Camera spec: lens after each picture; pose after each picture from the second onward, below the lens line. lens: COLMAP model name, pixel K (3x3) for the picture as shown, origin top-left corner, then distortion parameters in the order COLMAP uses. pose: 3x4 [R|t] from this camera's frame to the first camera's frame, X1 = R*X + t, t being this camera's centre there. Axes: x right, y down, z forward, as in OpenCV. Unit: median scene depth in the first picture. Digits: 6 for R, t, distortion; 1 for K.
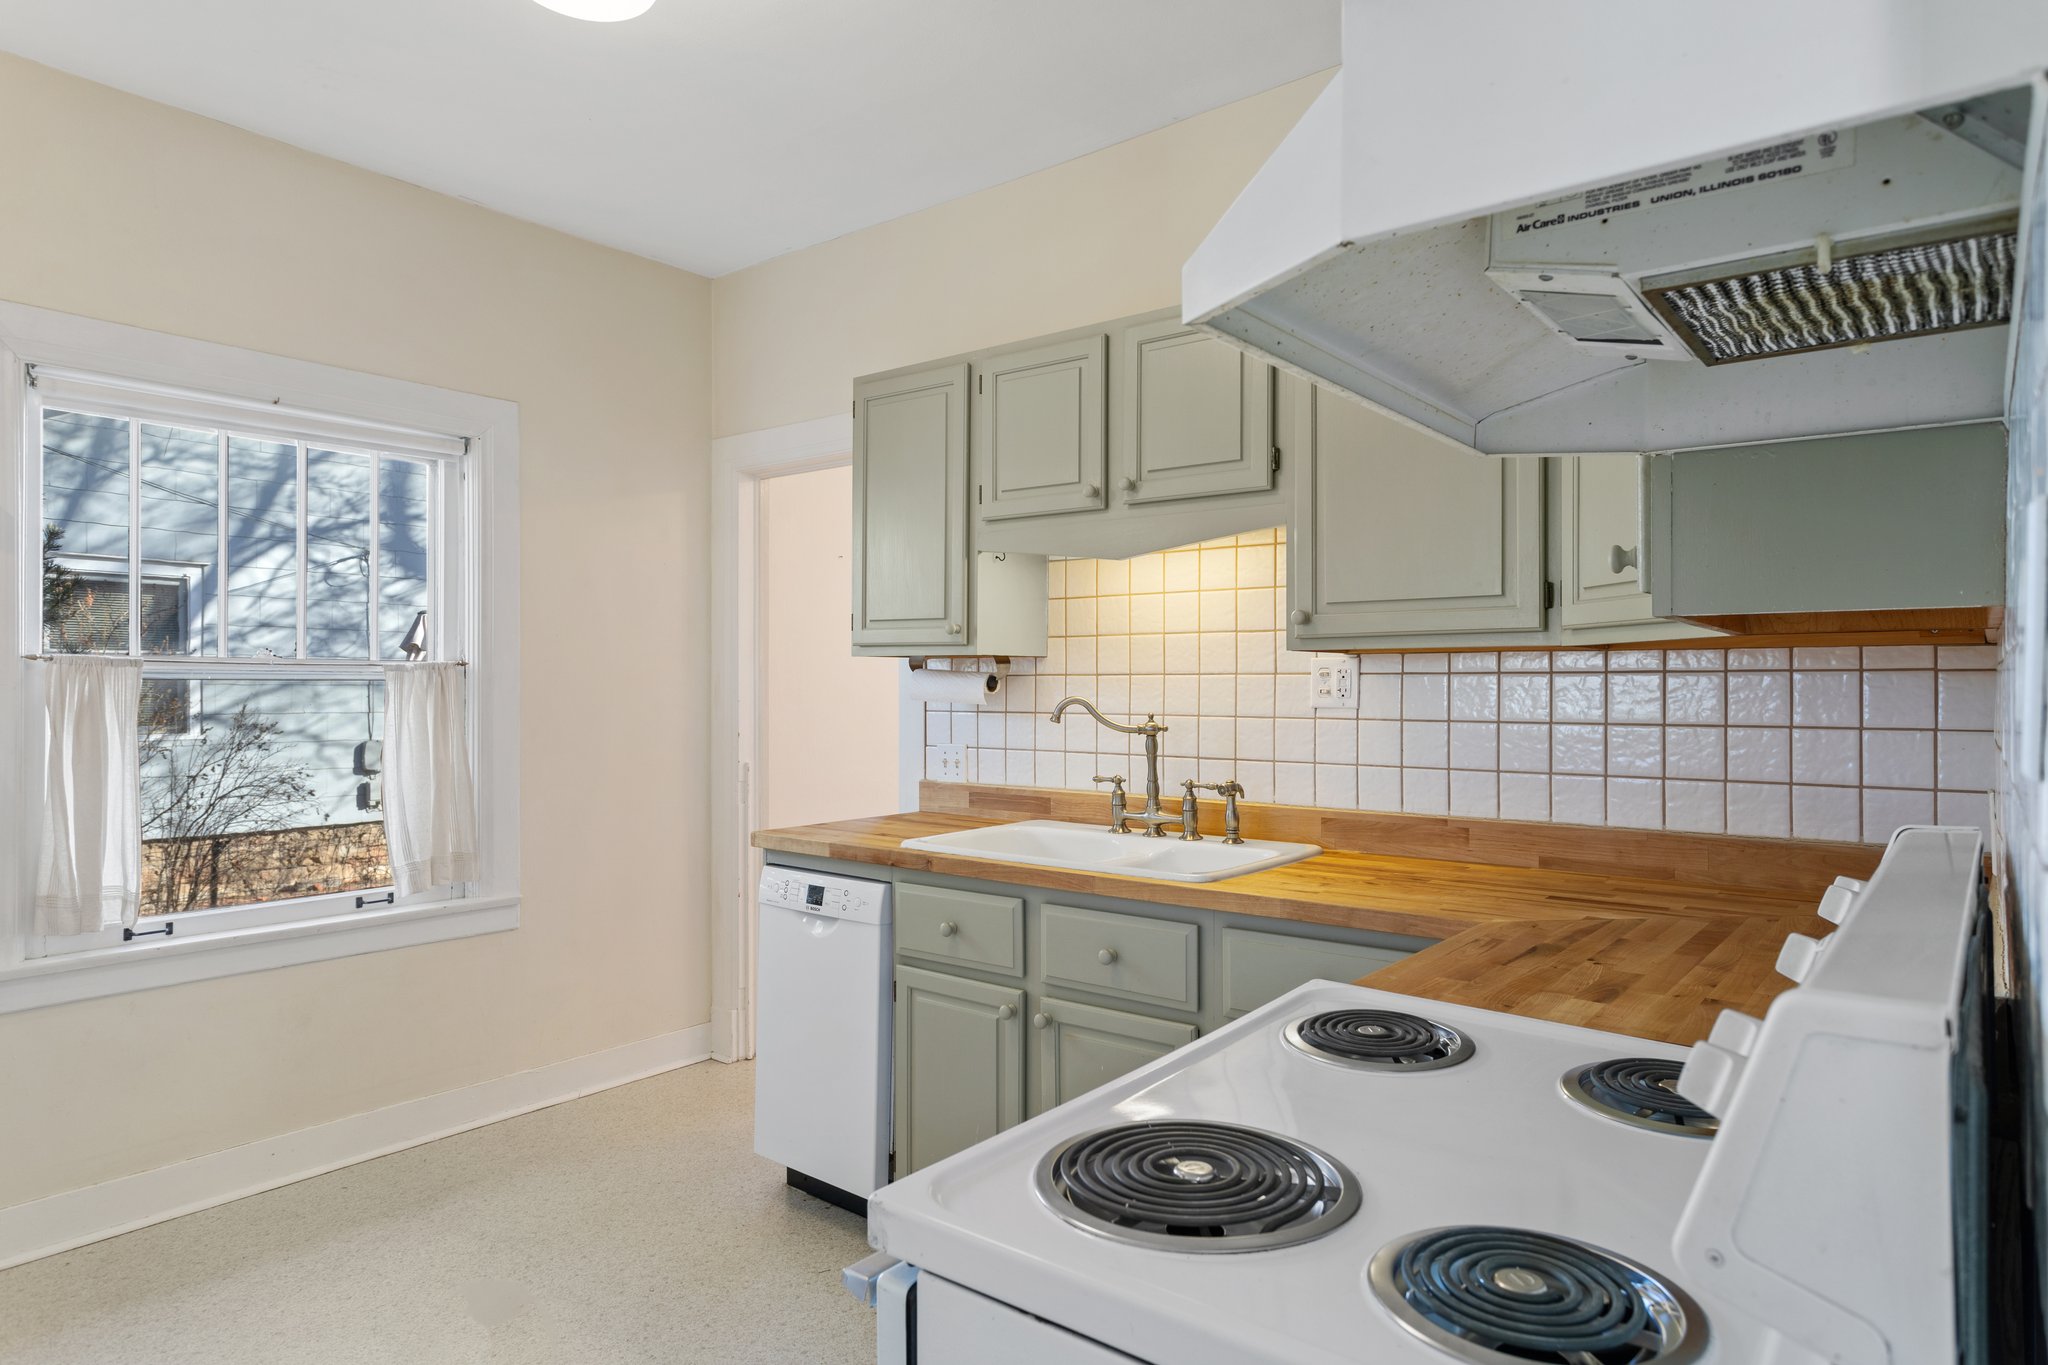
lens RADIAL K [[1200.8, 0, 1017.6], [0, 1200.8, 667.1], [0, 0, 1]] dist [0.023605, 0.000427]
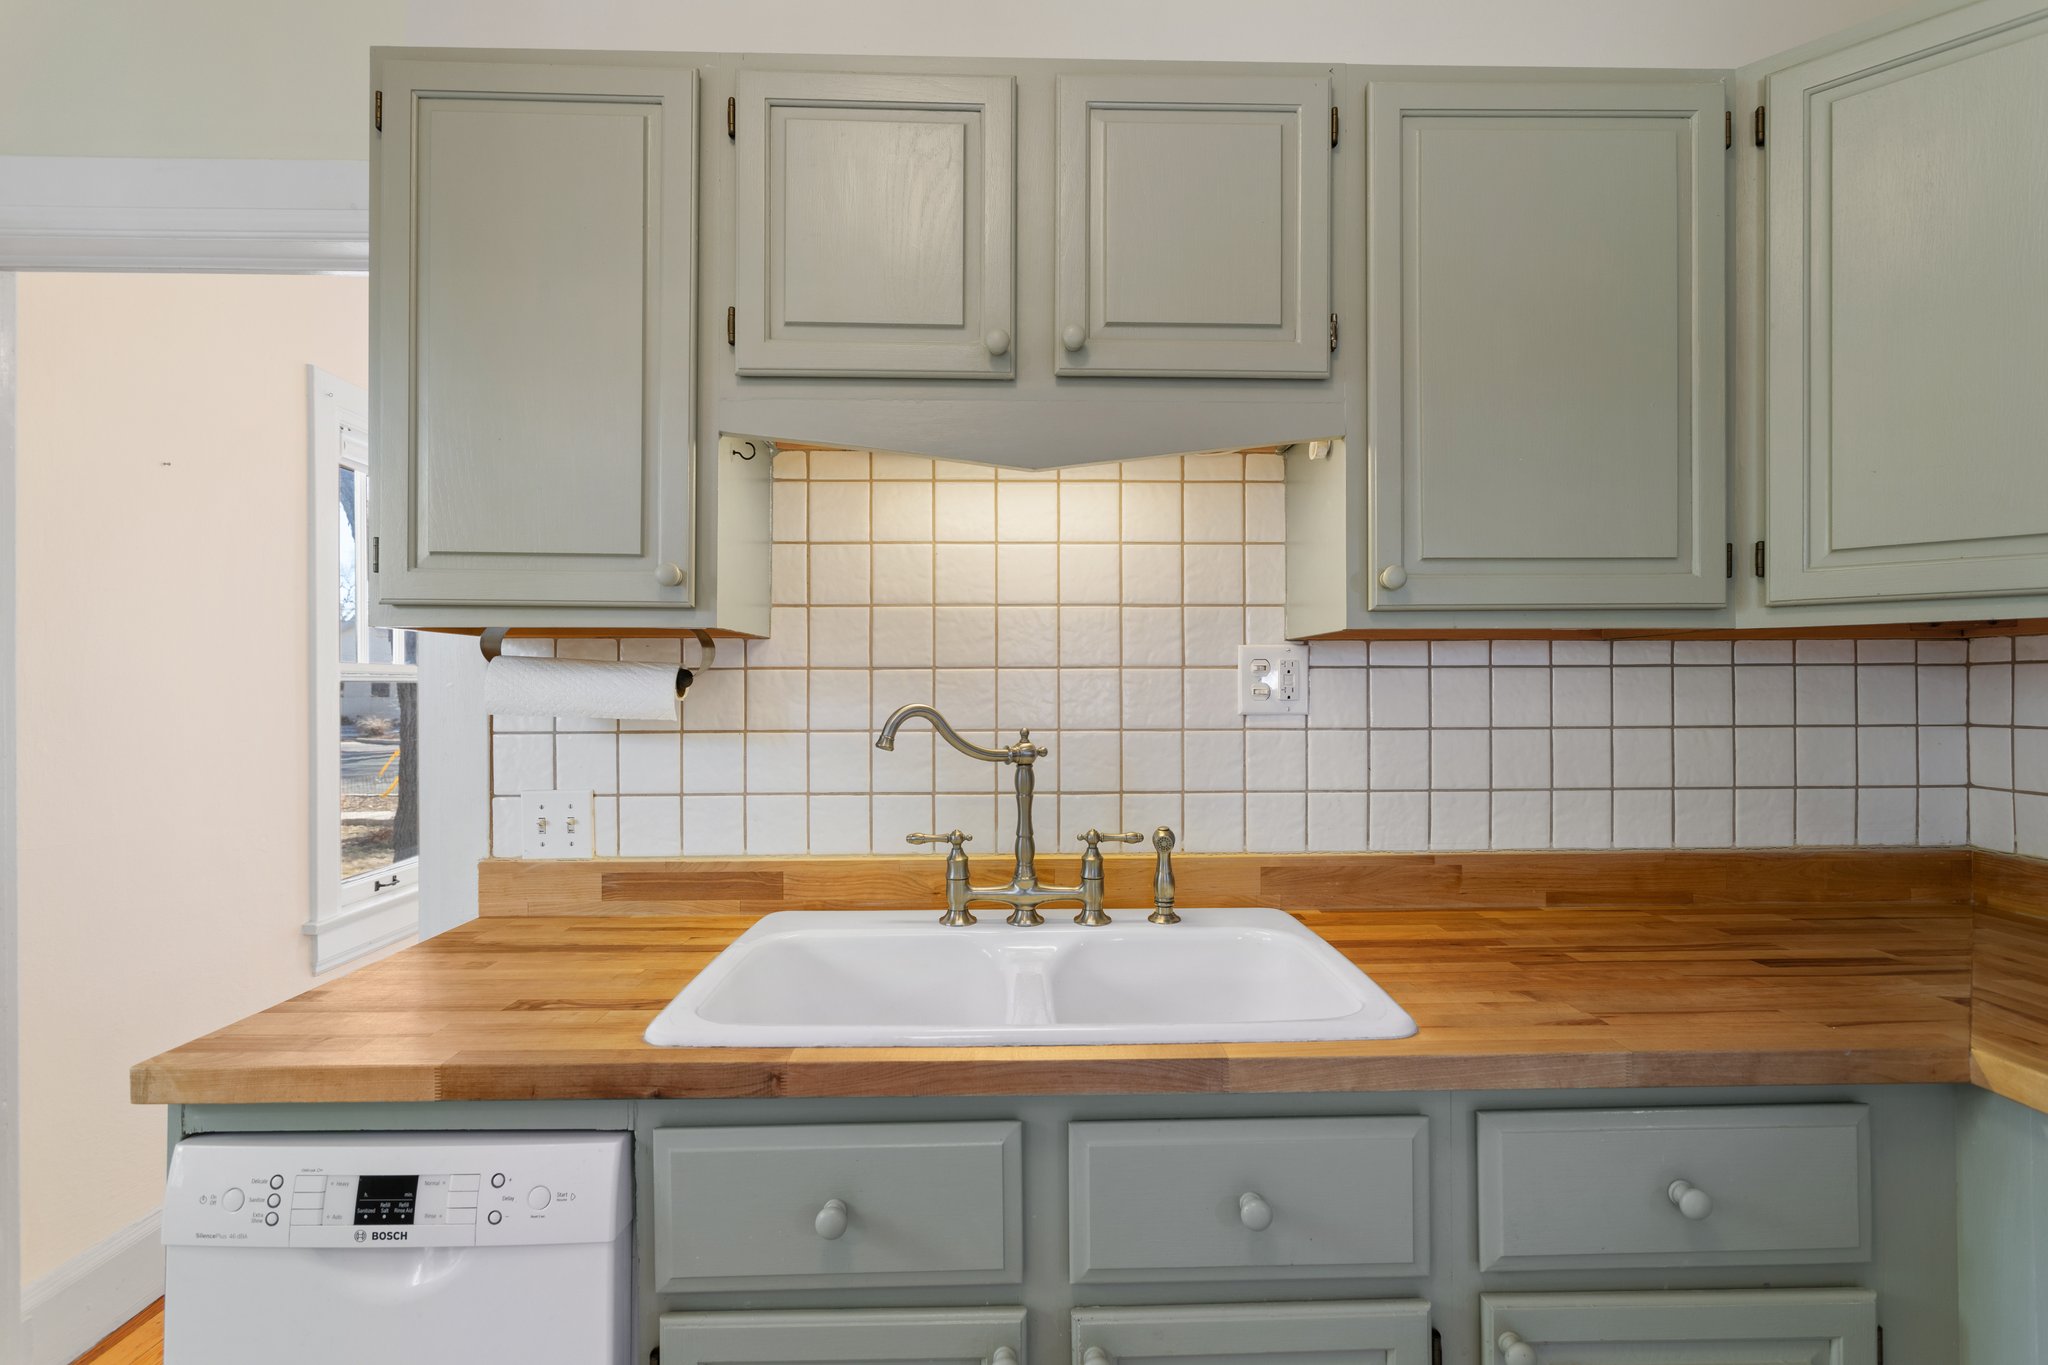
lens RADIAL K [[977.3, 0, 1024.0], [0, 977.3, 682.5], [0, 0, 1]] dist [0.003087, 0.001281]
pose [[0.762420, 0.001531, 0.647081, -0.220917], [-0.005673, 0.999975, 0.004318, 0.012403], [-0.647058, -0.006963, 0.762409, 0.613992]]
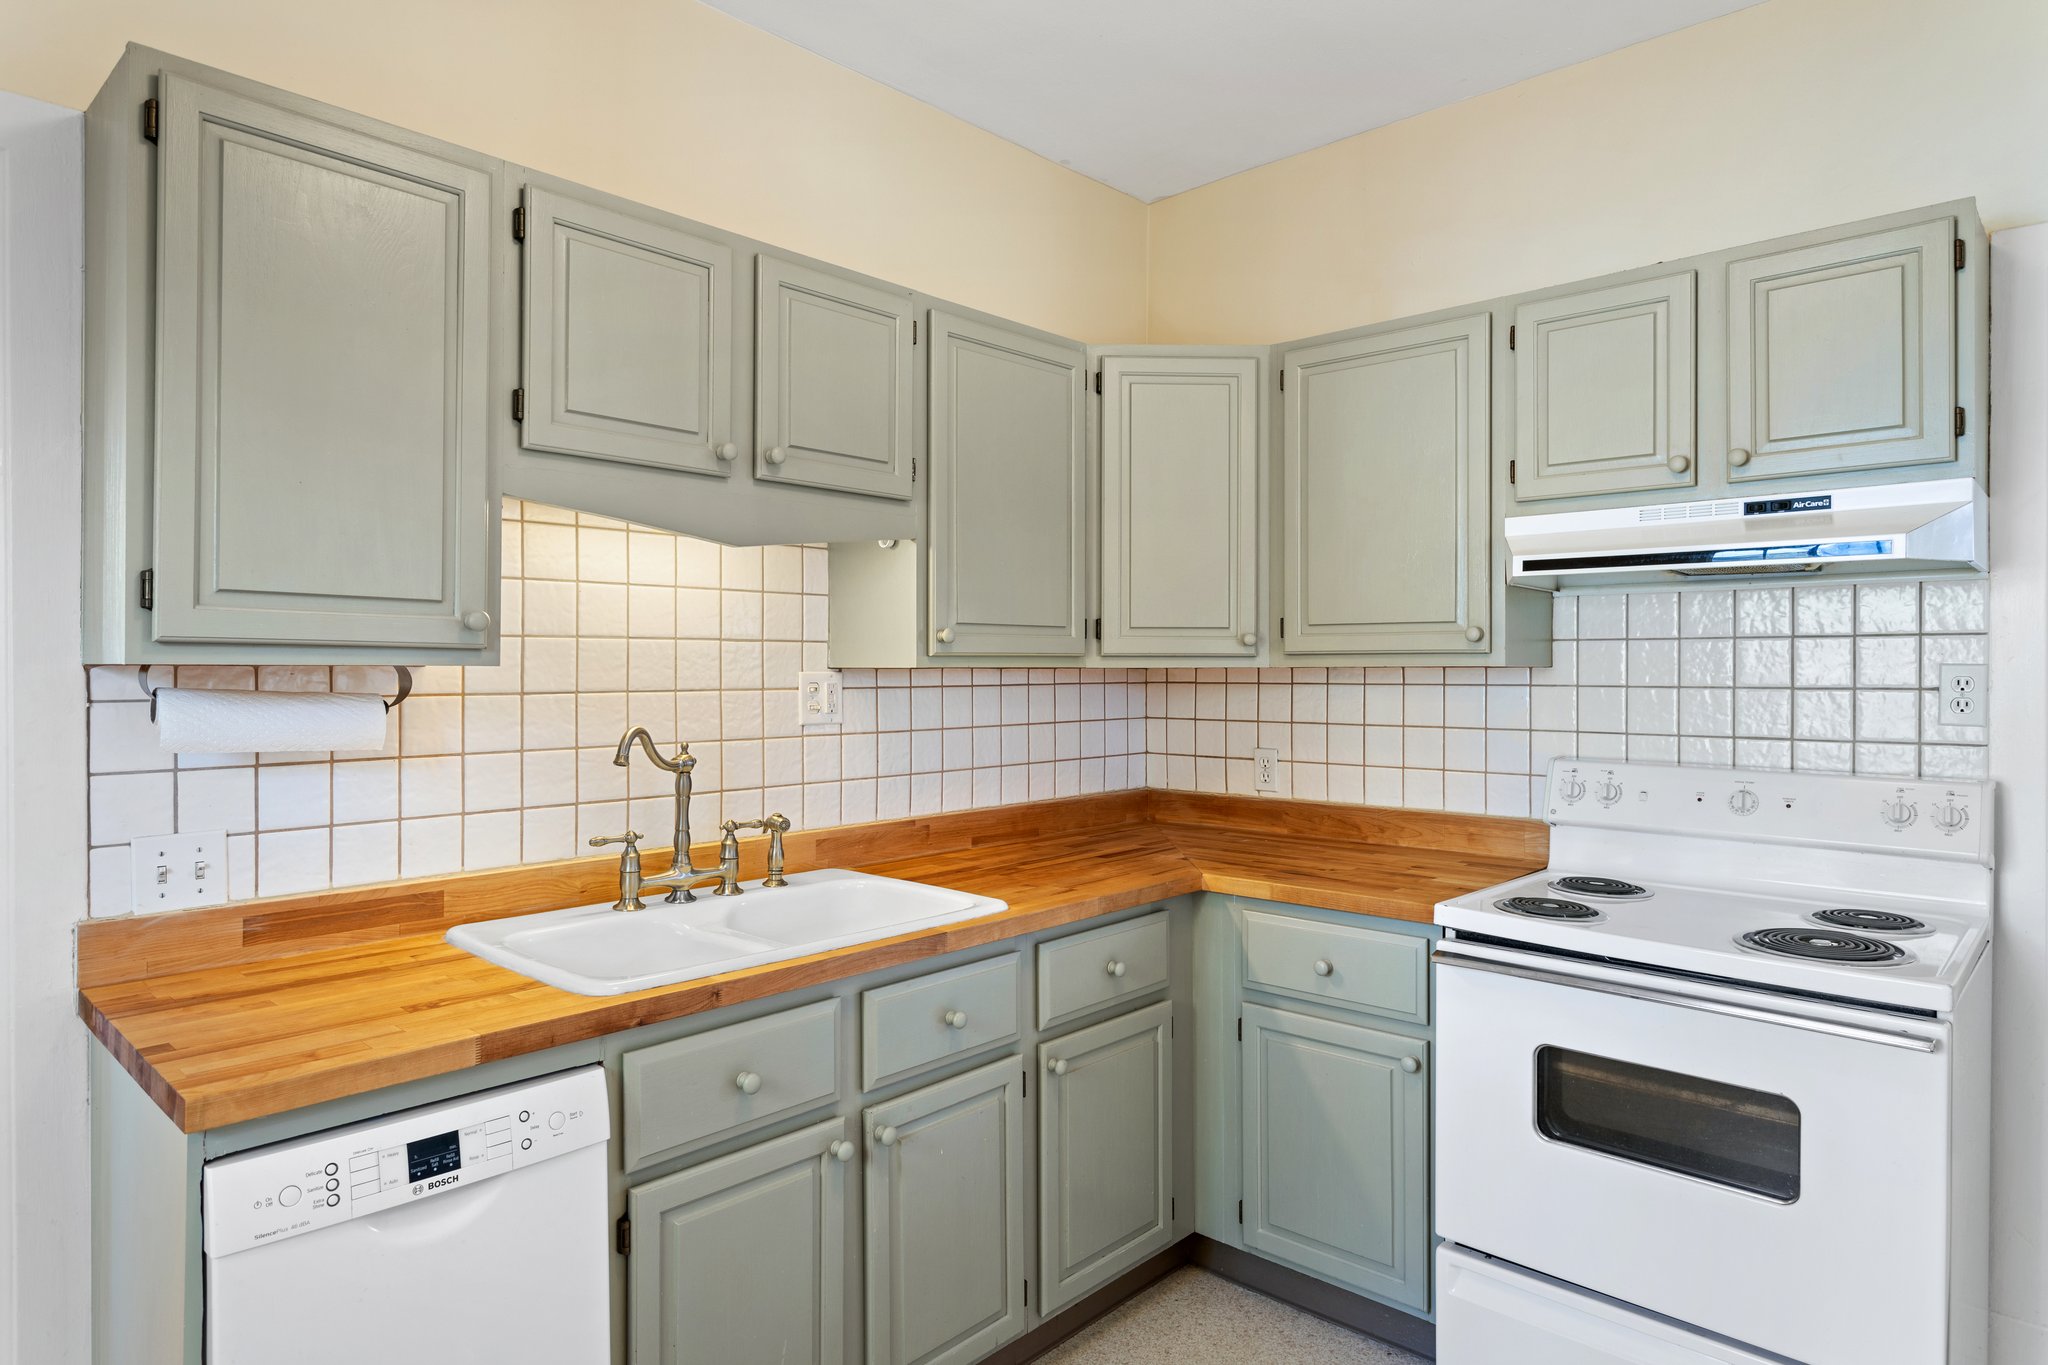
lens RADIAL K [[1200.8, 0, 1017.6], [0, 1200.8, 667.1], [0, 0, 1]] dist [0.023605, 0.000427]
pose [[0.072467, 0.000819, 0.997370, -0.649321], [-0.012058, 0.999927, 0.000055, -0.013002], [-0.997298, -0.012030, 0.072471, 0.733857]]
